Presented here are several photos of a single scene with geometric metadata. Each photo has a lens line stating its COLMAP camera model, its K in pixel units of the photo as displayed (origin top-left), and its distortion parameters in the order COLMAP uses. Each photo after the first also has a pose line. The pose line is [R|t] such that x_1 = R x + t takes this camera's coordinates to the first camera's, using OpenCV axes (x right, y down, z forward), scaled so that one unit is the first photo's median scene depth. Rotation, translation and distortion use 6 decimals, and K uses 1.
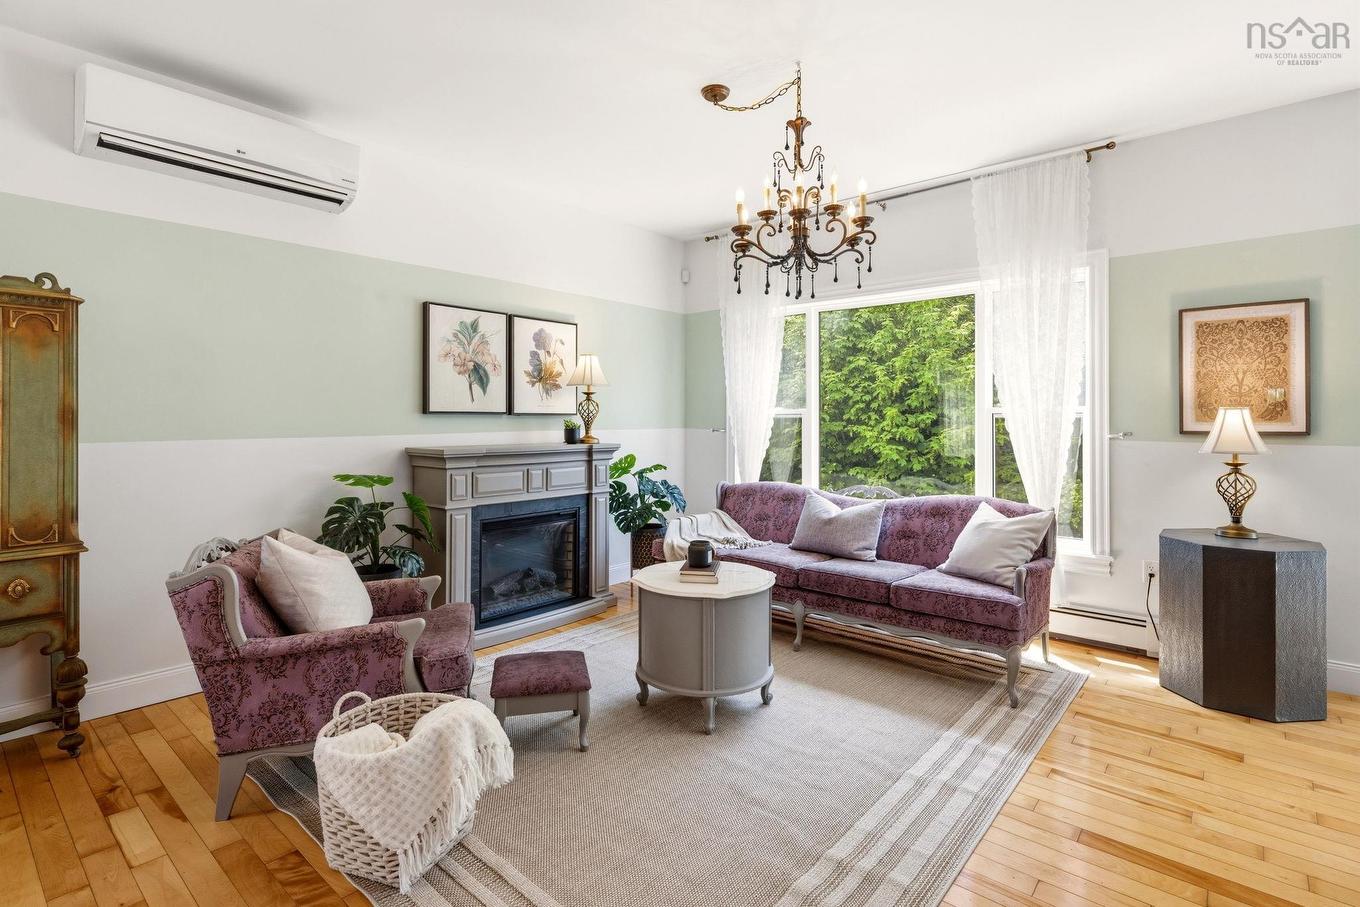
lens RADIAL K [[658.5, 0, 679.4], [0, 658.5, 417.4], [0, 0, 1]] dist [0.000893, -0.000312]
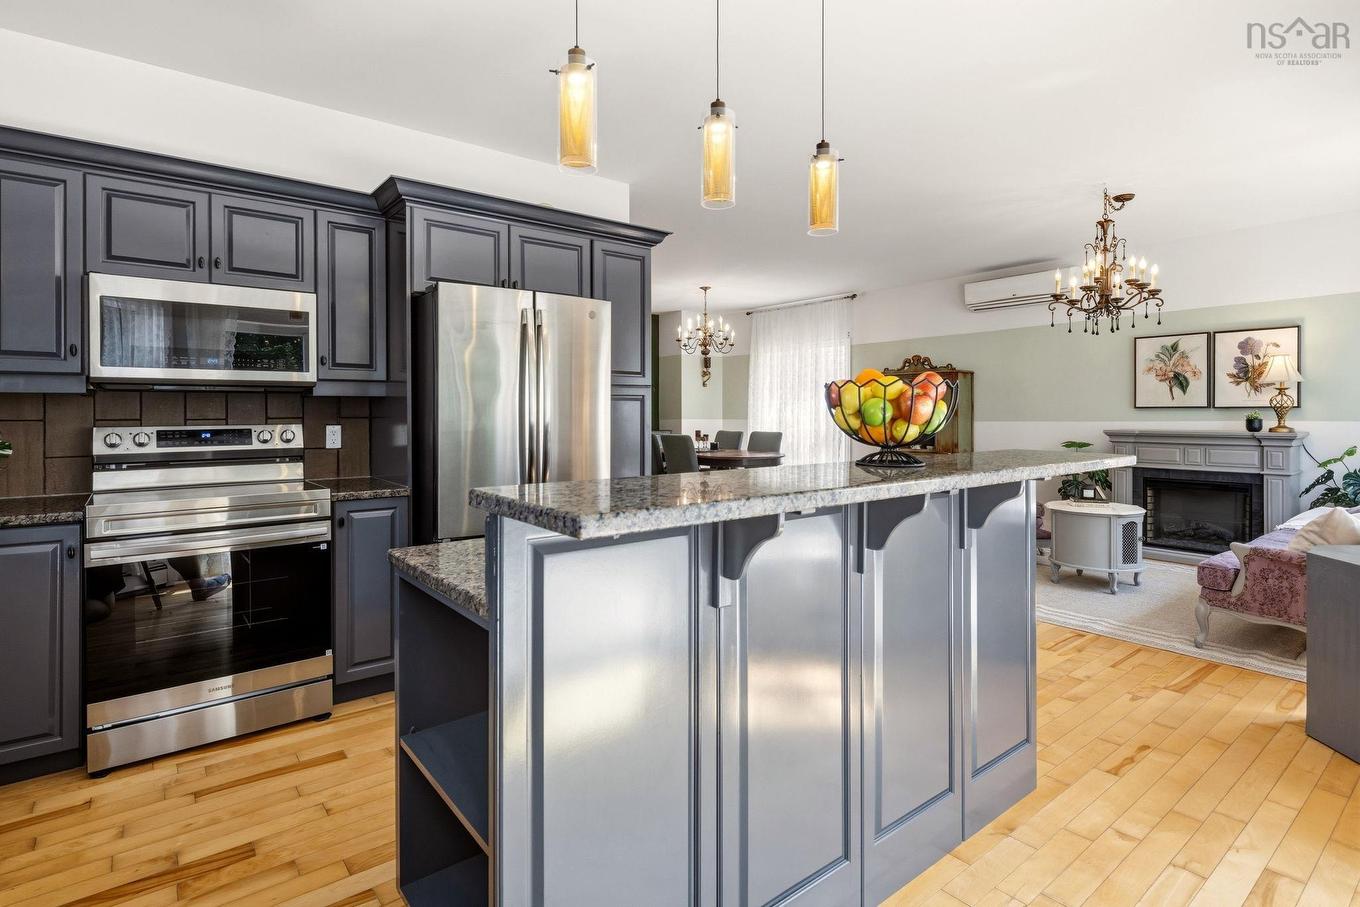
lens RADIAL K [[680.2, 0, 661.9], [0, 680.2, 417.8], [0, 0, 1]] dist [-0.002785, -0.001508]
pose [[-0.202621, 0.005444, -0.979242, 1.490319], [0.004606, 0.999979, 0.004606, 0.004378], [0.979246, -0.003577, -0.202642, 0.222264]]
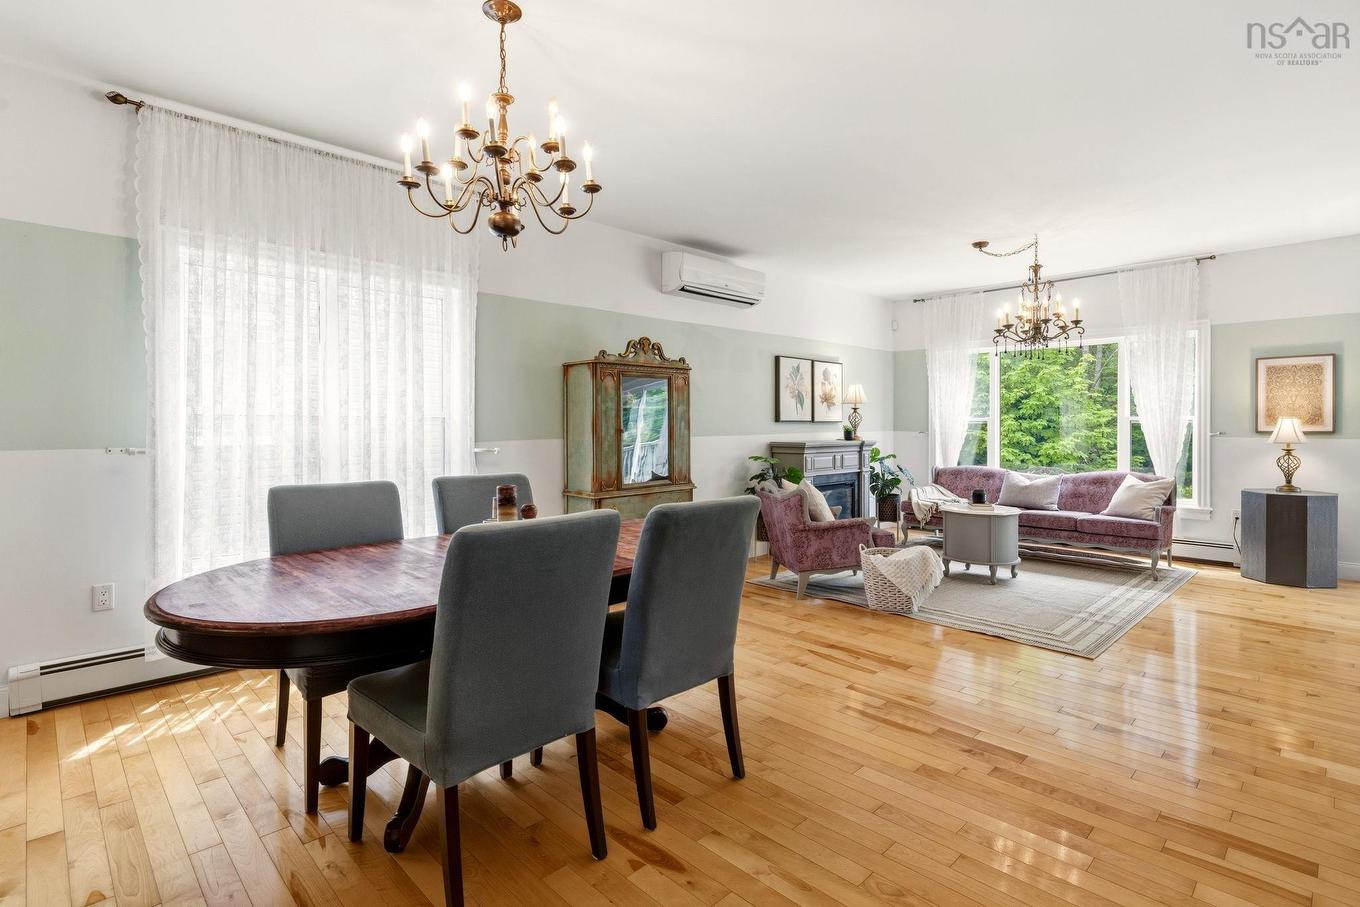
lens RADIAL K [[662.3, 0, 677.9], [0, 662.3, 431.3], [0, 0, 1]] dist [-0.000778, -0.000854]
pose [[0.995910, -0.001723, -0.090331, -0.502519], [0.002803, 0.999926, 0.011827, -0.002375], [0.090304, -0.012032, 0.995842, -0.736486]]
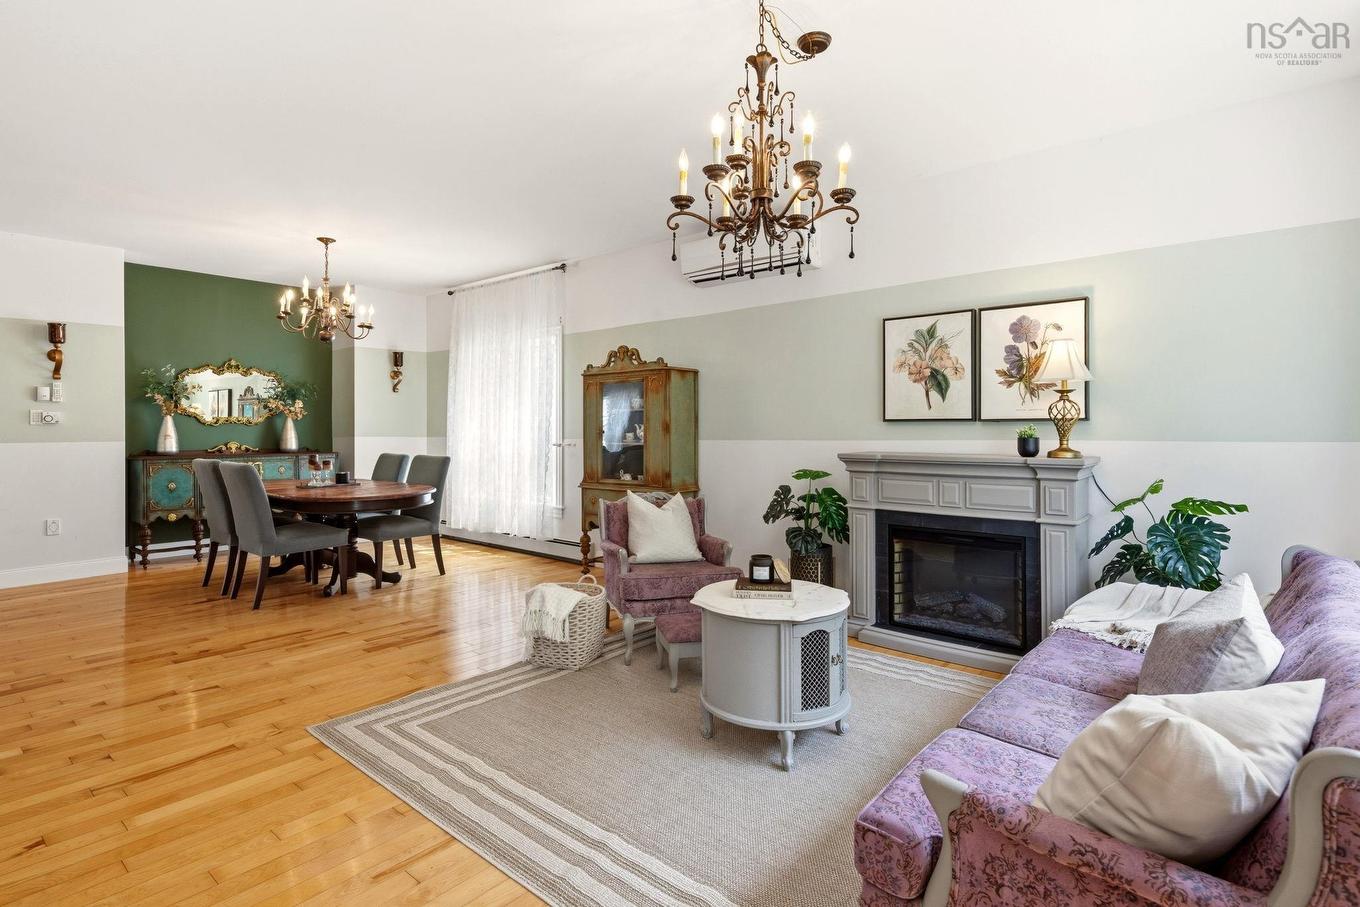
lens RADIAL K [[685.1, 0, 680.2], [0, 685.1, 427.4], [0, 0, 1]] dist [0.000499, -0.000101]
pose [[0.006453, -0.003047, -0.999975, 0.772899], [0.004595, 0.999985, -0.003017, 0.006146], [0.999969, -0.004575, 0.006467, 0.673385]]
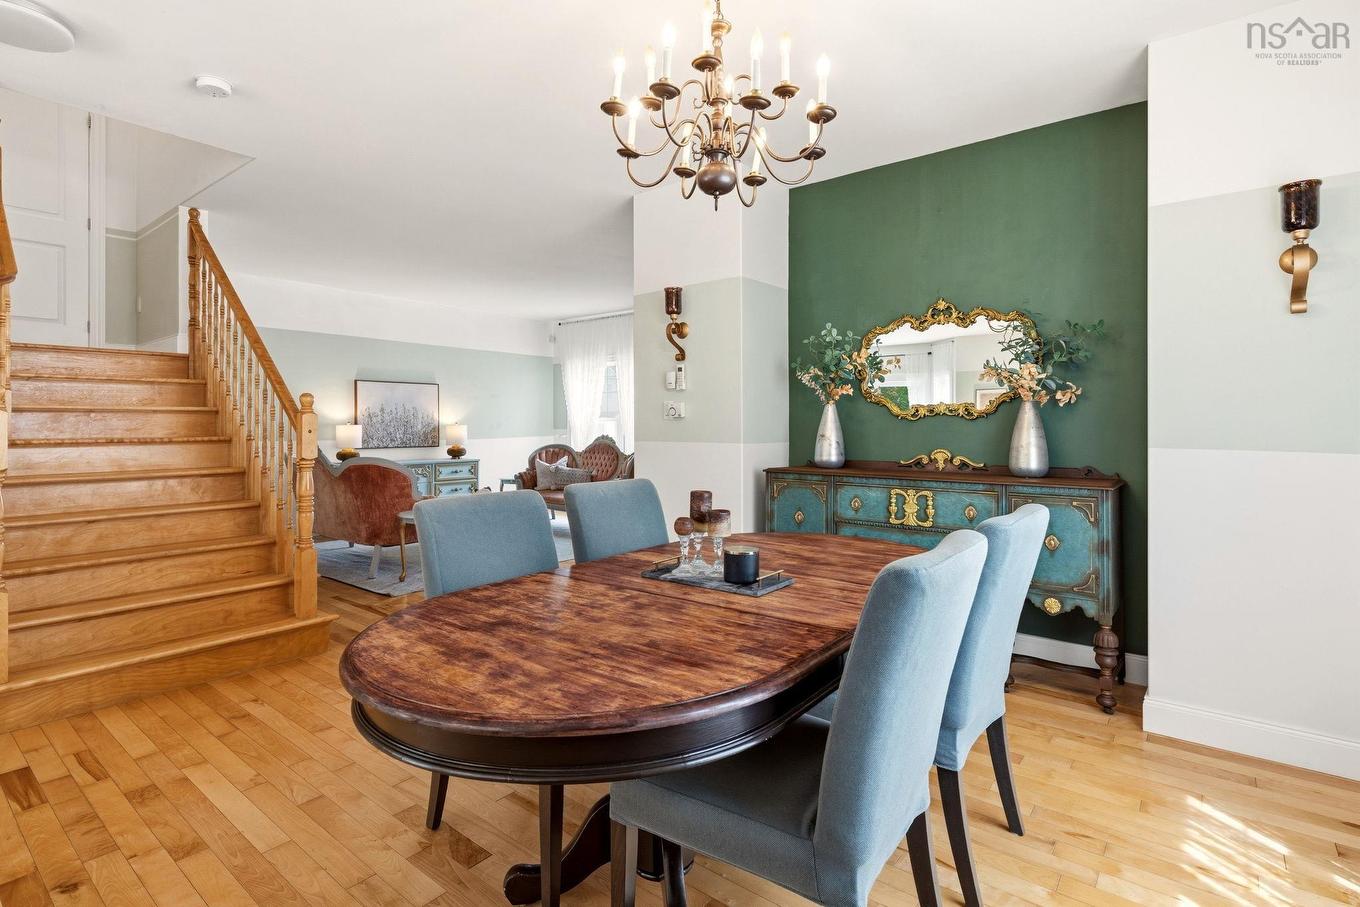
lens RADIAL K [[695.6, 0, 653.0], [0, 695.6, 419.4], [0, 0, 1]] dist [0.010684, 0.000268]
pose [[-0.999966, -0.003786, -0.007280, -0.672380], [-0.003725, 0.999958, -0.008371, 0.000043], [0.007312, -0.008344, -0.999938, 0.503626]]
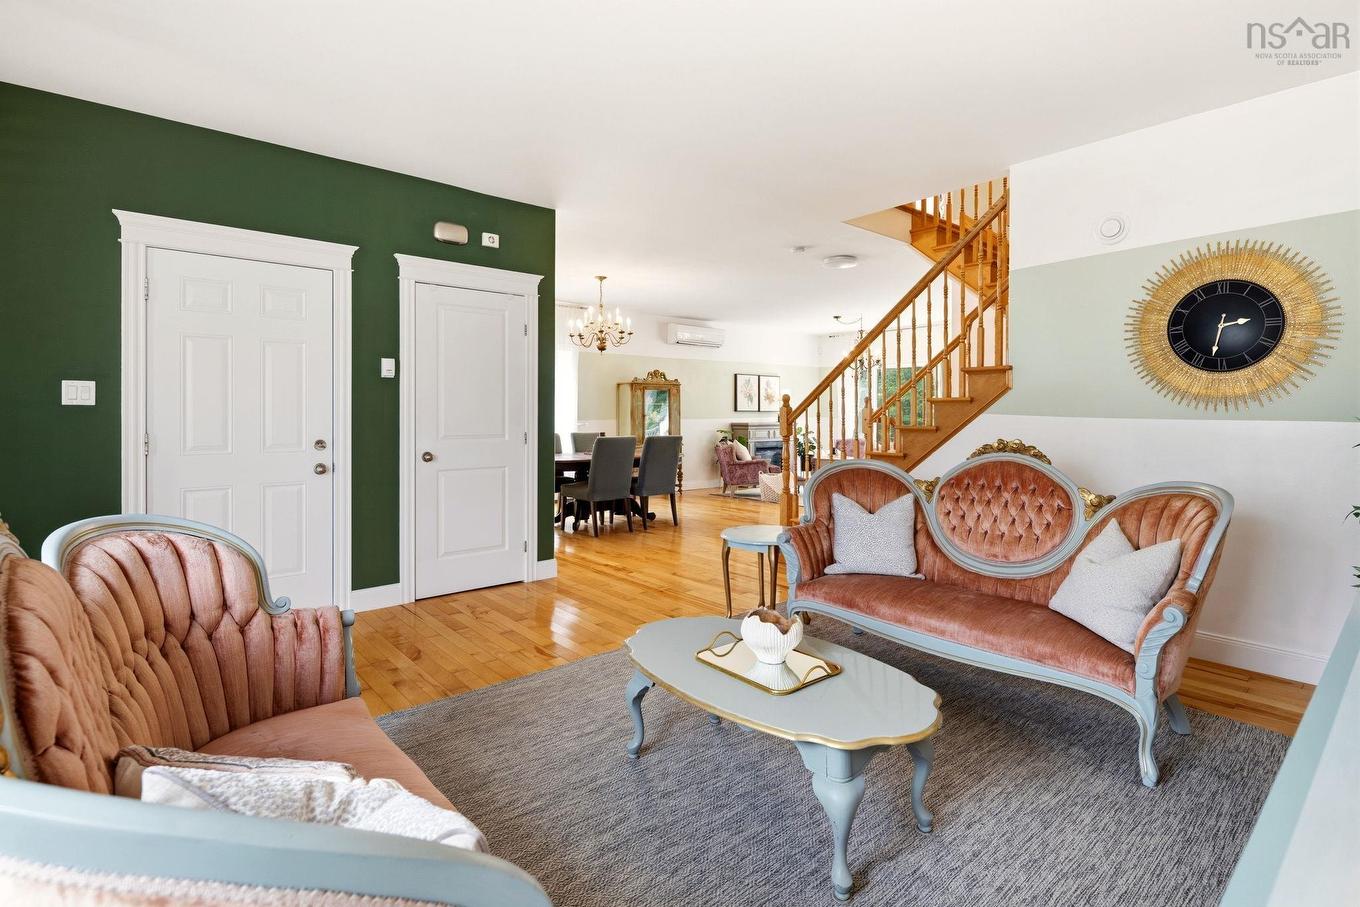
lens RADIAL K [[658.5, 0, 679.4], [0, 658.5, 417.4], [0, 0, 1]] dist [0.000893, -0.000312]
pose [[0.988759, -0.000485, -0.149518, -0.199075], [0.001680, 0.999968, 0.007862, -0.002276], [0.149509, -0.008025, 0.988728, -2.043118]]
